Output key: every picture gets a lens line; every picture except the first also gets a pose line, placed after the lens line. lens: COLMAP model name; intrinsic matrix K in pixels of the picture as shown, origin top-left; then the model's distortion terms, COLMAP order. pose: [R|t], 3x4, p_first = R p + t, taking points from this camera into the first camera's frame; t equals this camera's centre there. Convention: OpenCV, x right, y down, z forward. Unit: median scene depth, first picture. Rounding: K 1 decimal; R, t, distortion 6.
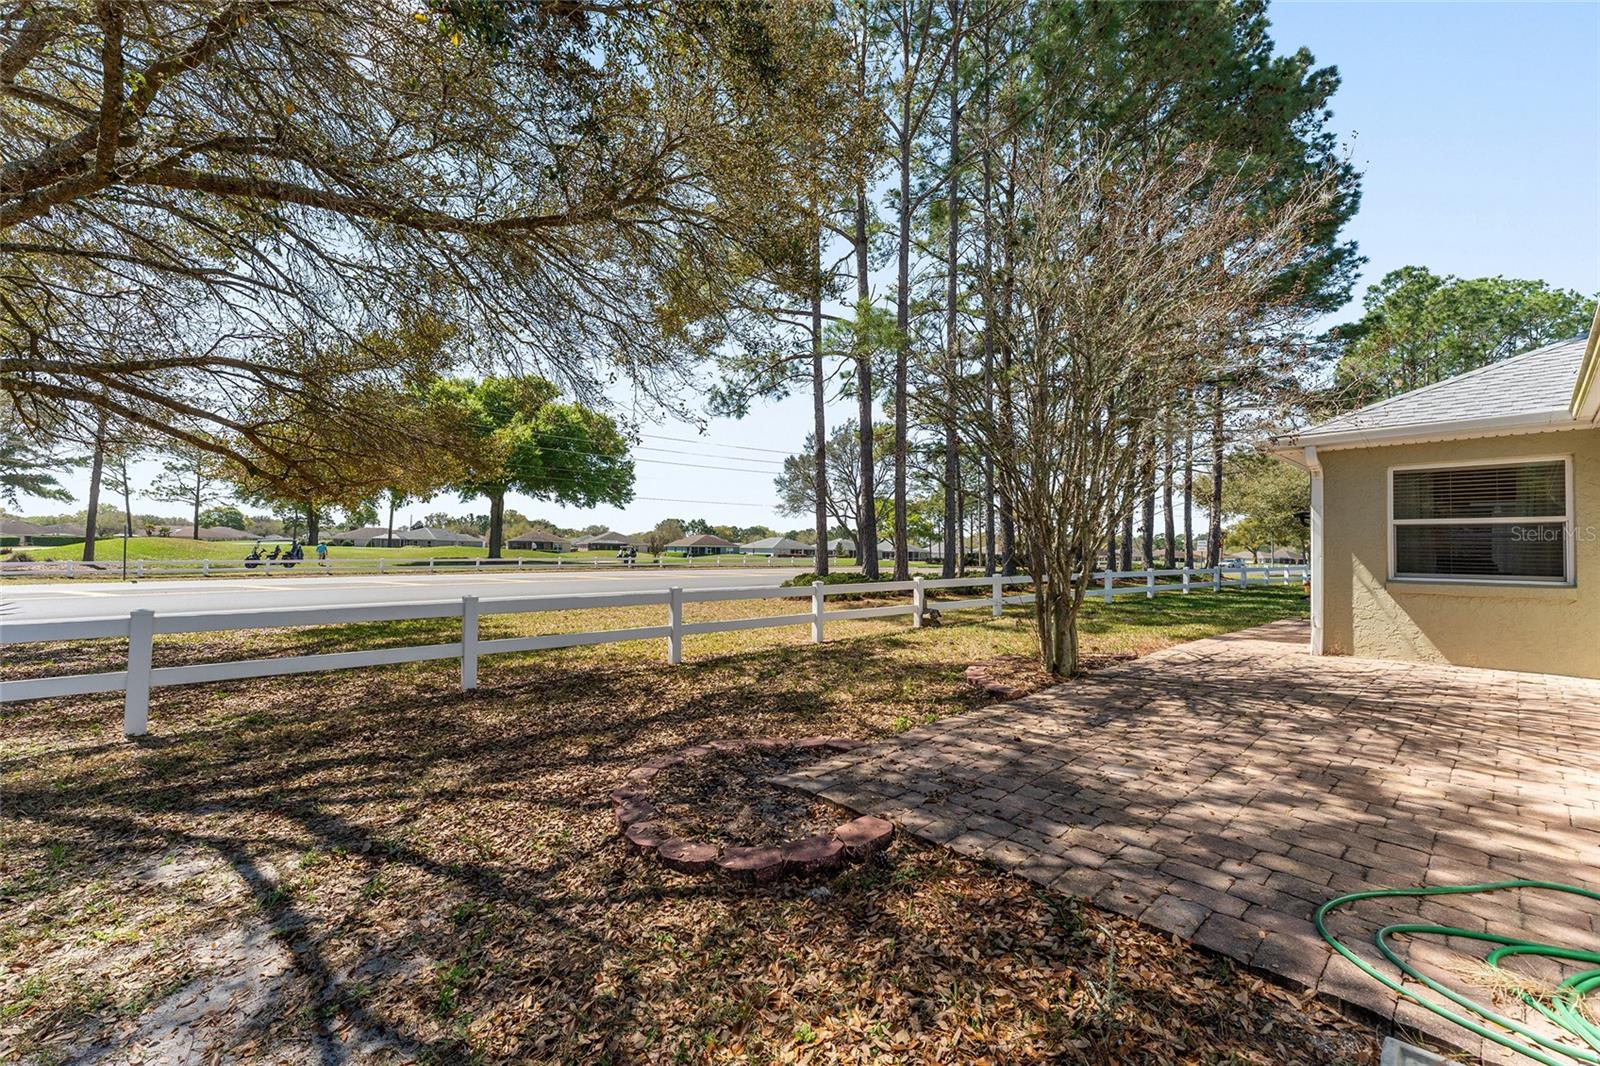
lens RADIAL K [[636.4, 0, 798.6], [0, 636.4, 537.5], [0, 0, 1]] dist [0.000727, 0.000077]
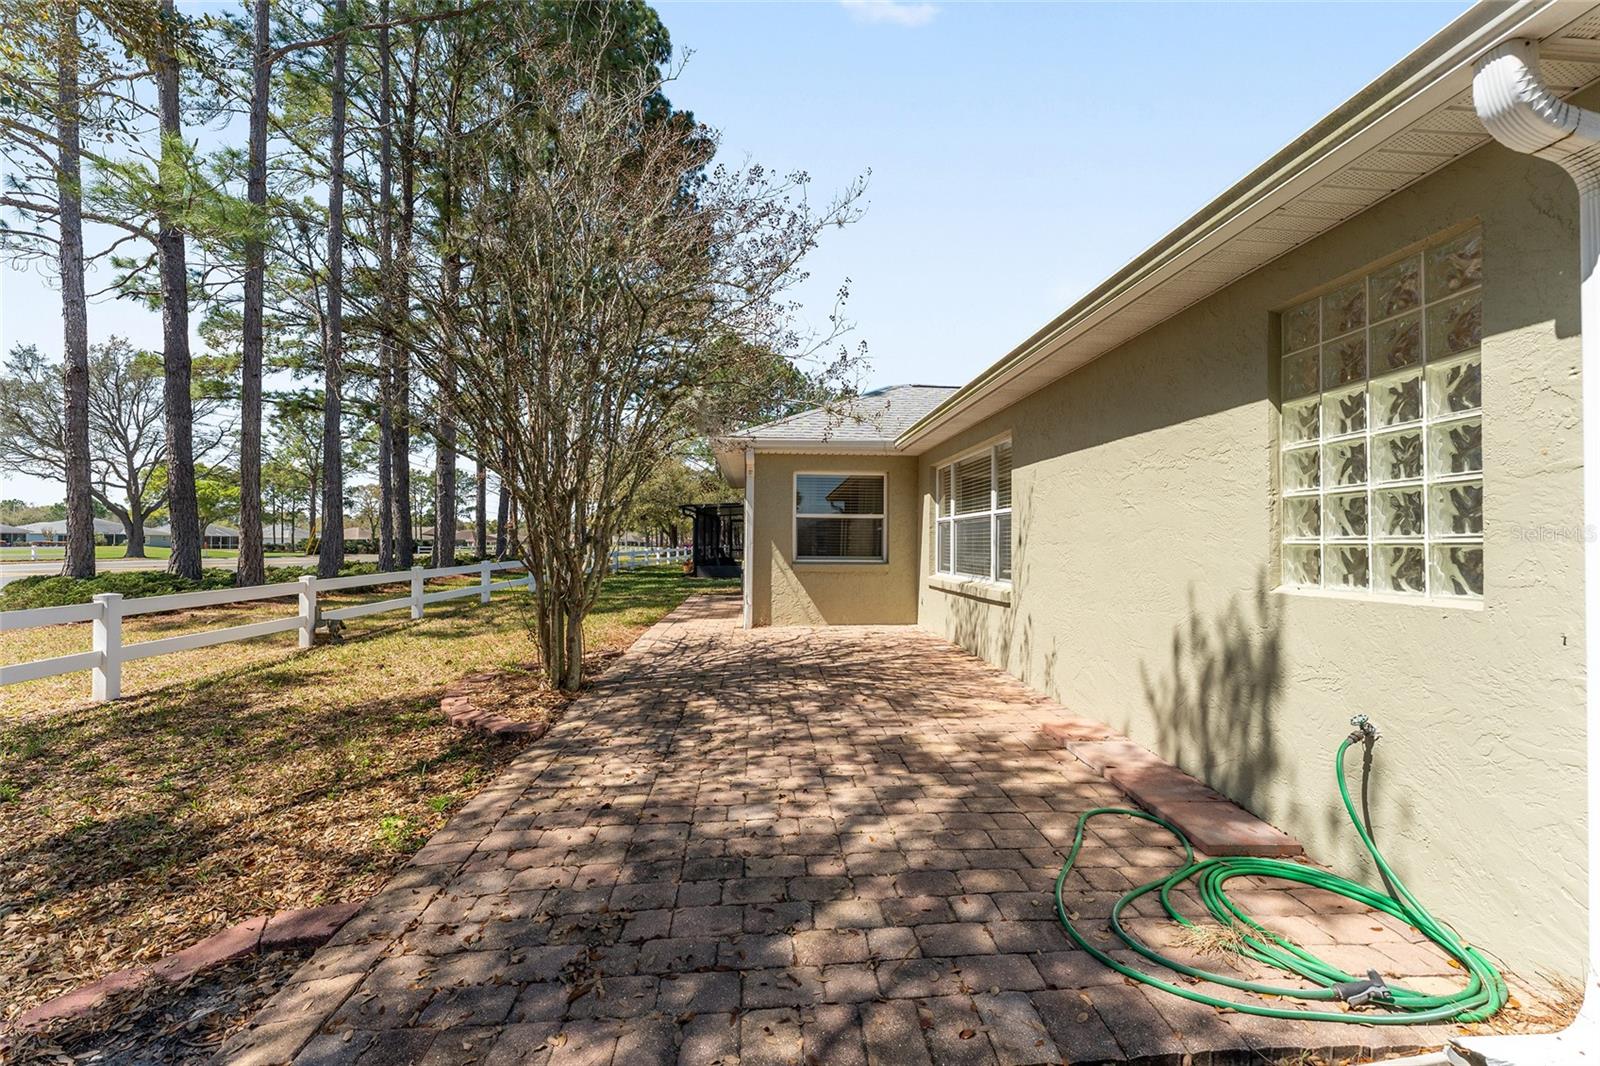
lens RADIAL K [[646.2, 0, 800.9], [0, 646.2, 529.7], [0, 0, 1]] dist [0.000689, -0.000084]
pose [[0.620284, 0.007878, 0.784338, -0.081955], [-0.017212, 0.999845, 0.003569, 0.000107], [-0.784188, -0.015714, 0.620324, 0.333476]]
